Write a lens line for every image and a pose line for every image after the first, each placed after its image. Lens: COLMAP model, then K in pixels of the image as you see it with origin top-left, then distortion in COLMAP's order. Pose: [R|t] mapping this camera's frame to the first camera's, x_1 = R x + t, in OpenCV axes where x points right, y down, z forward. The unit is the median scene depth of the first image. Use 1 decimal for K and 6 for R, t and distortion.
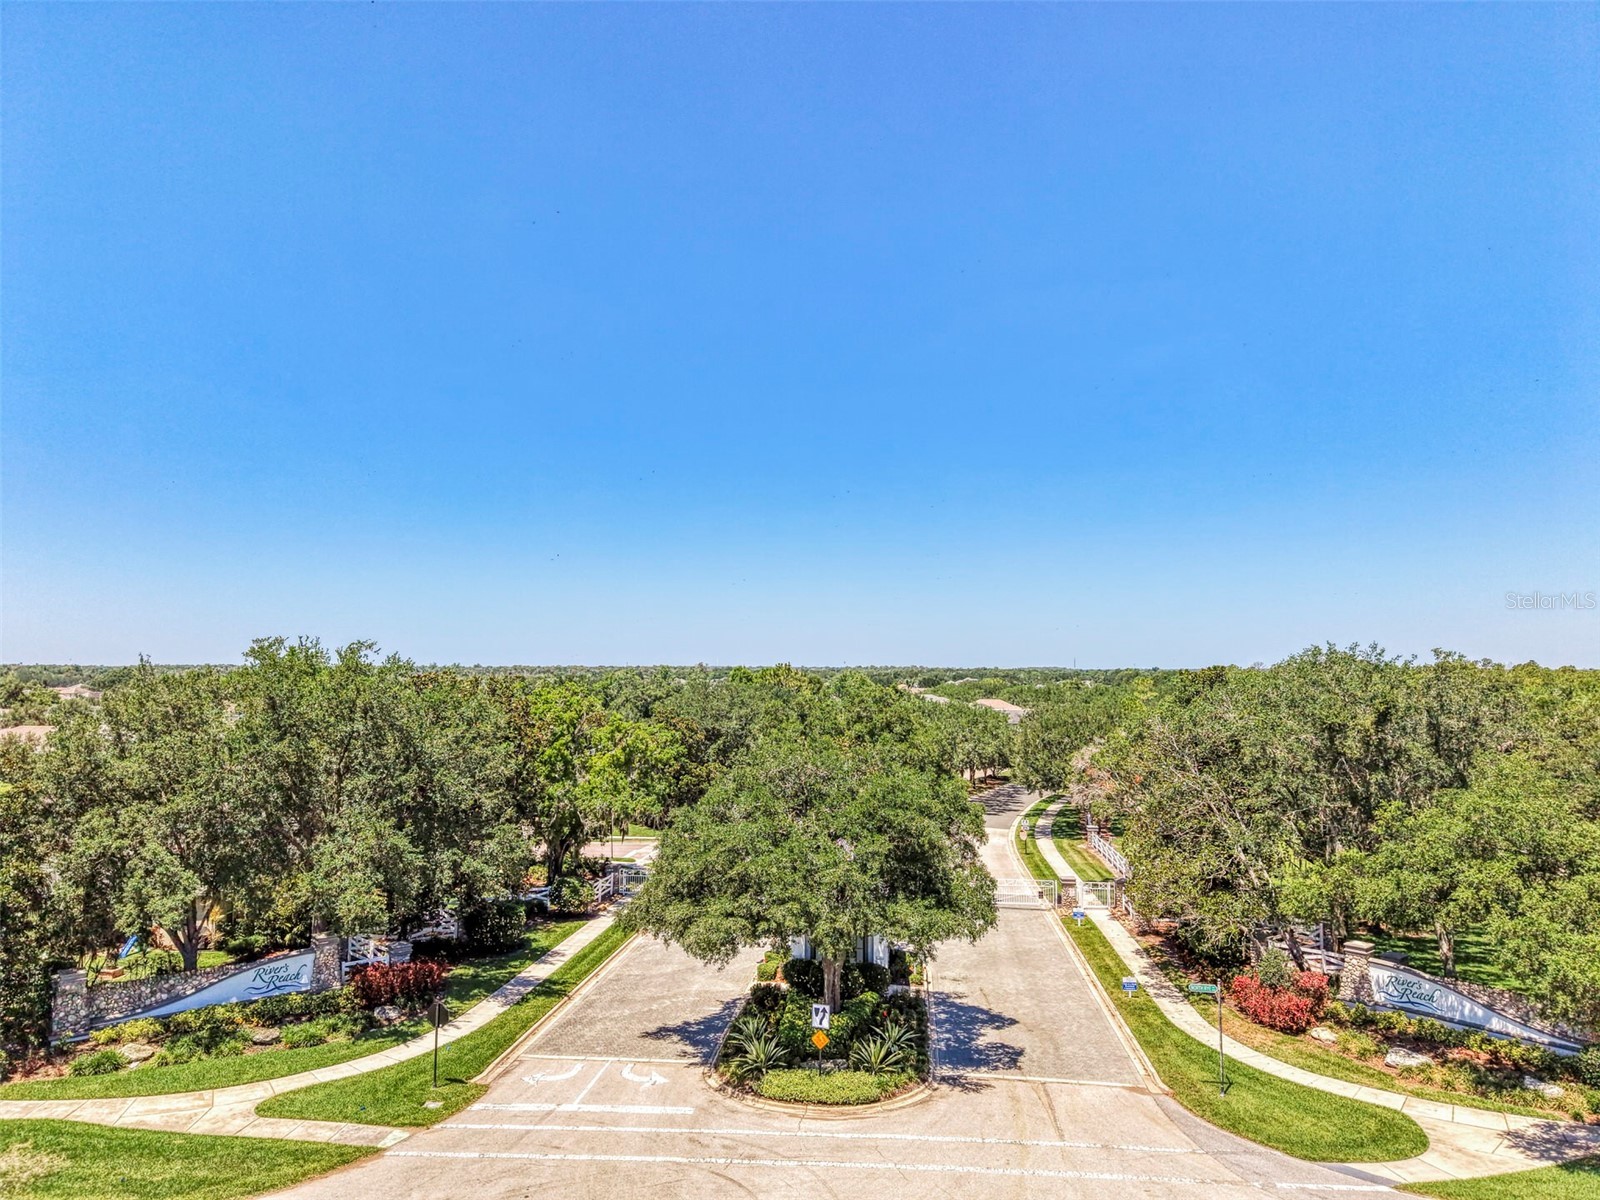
lens RADIAL K [[1079.1, 0, 801.3], [0, 1079.1, 599.2], [0, 0, 1]] dist [0.019106, -0.022240]
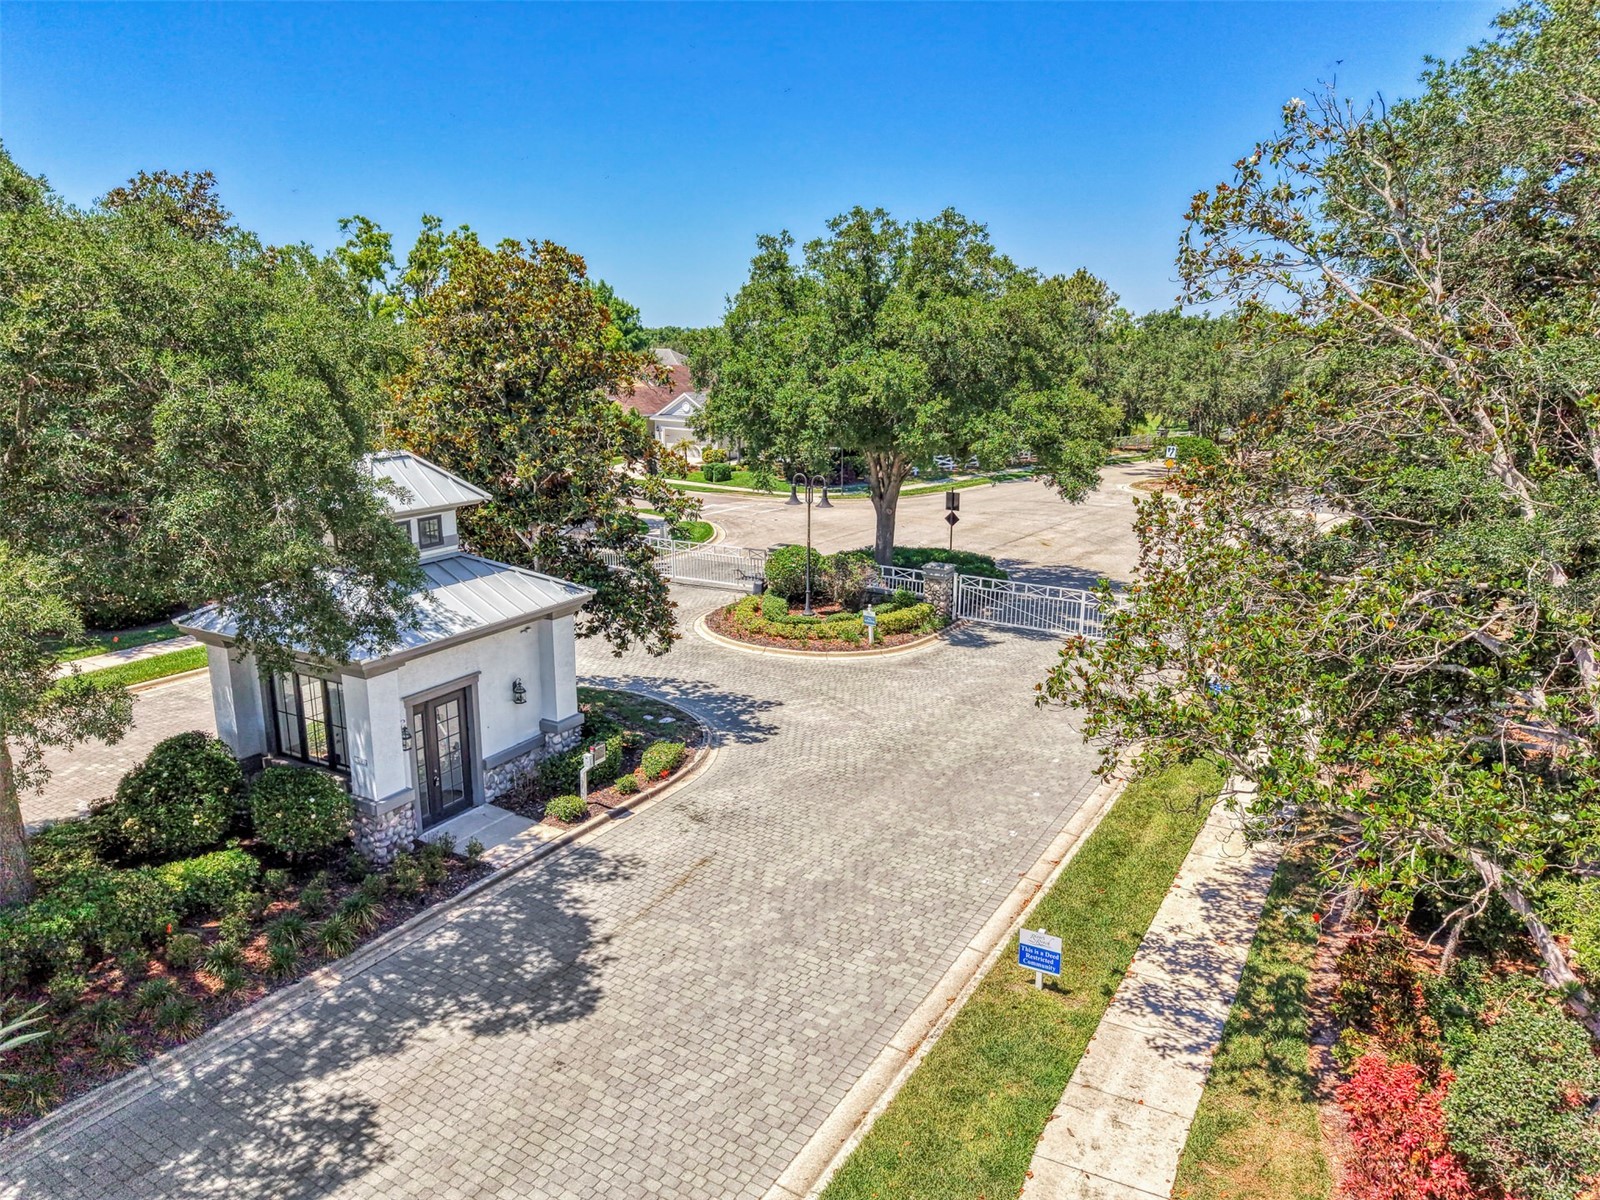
lens RADIAL K [[1079.1, 0, 802.1], [0, 1079.1, 601.0], [0, 0, 1]] dist [0.019106, -0.022240]
pose [[0.910909, 0.101138, -0.400020, 0.387481], [0.022070, 0.956162, 0.292006, 0.177293], [0.412017, -0.274820, 0.868744, 0.787654]]
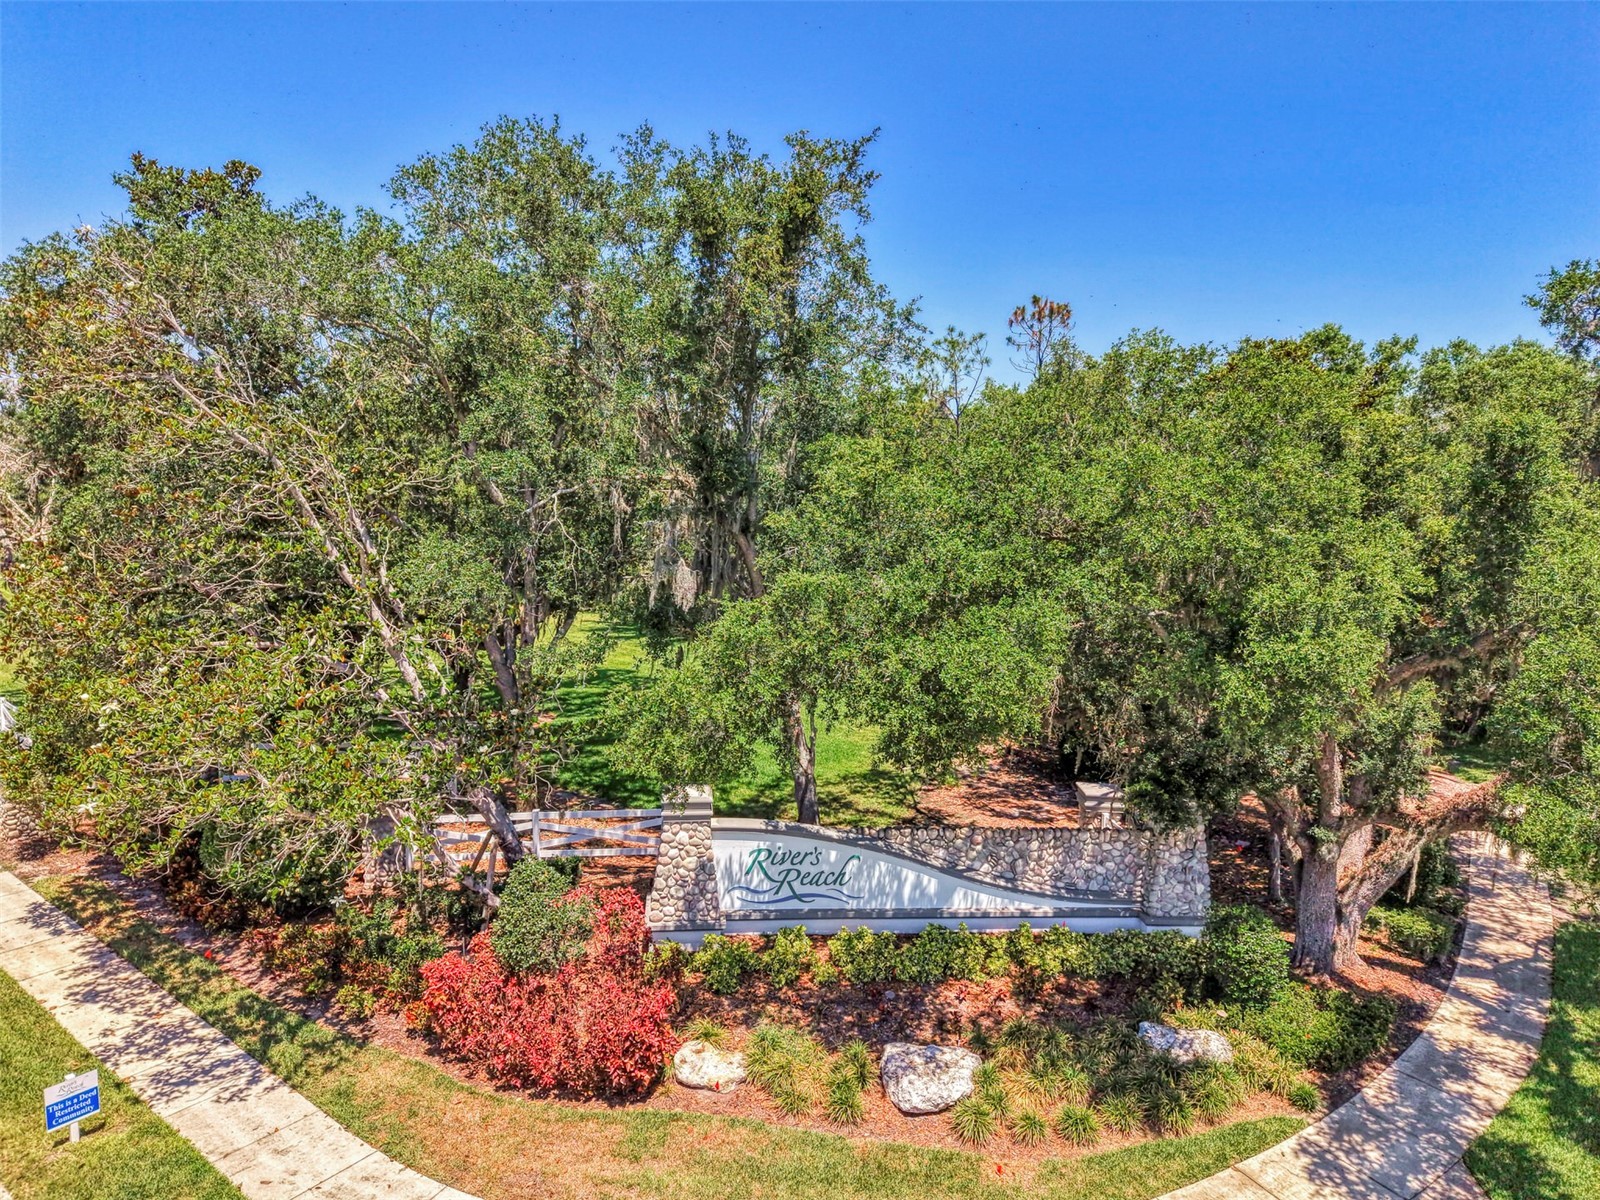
lens RADIAL K [[1079.1, 0, 803.6], [0, 1079.1, 600.1], [0, 0, 1]] dist [0.019106, -0.022240]
pose [[0.545677, -0.090024, 0.833146, 0.197303], [-0.085024, 0.983134, 0.161918, 0.174835], [-0.833671, -0.159192, 0.528820, 0.767642]]
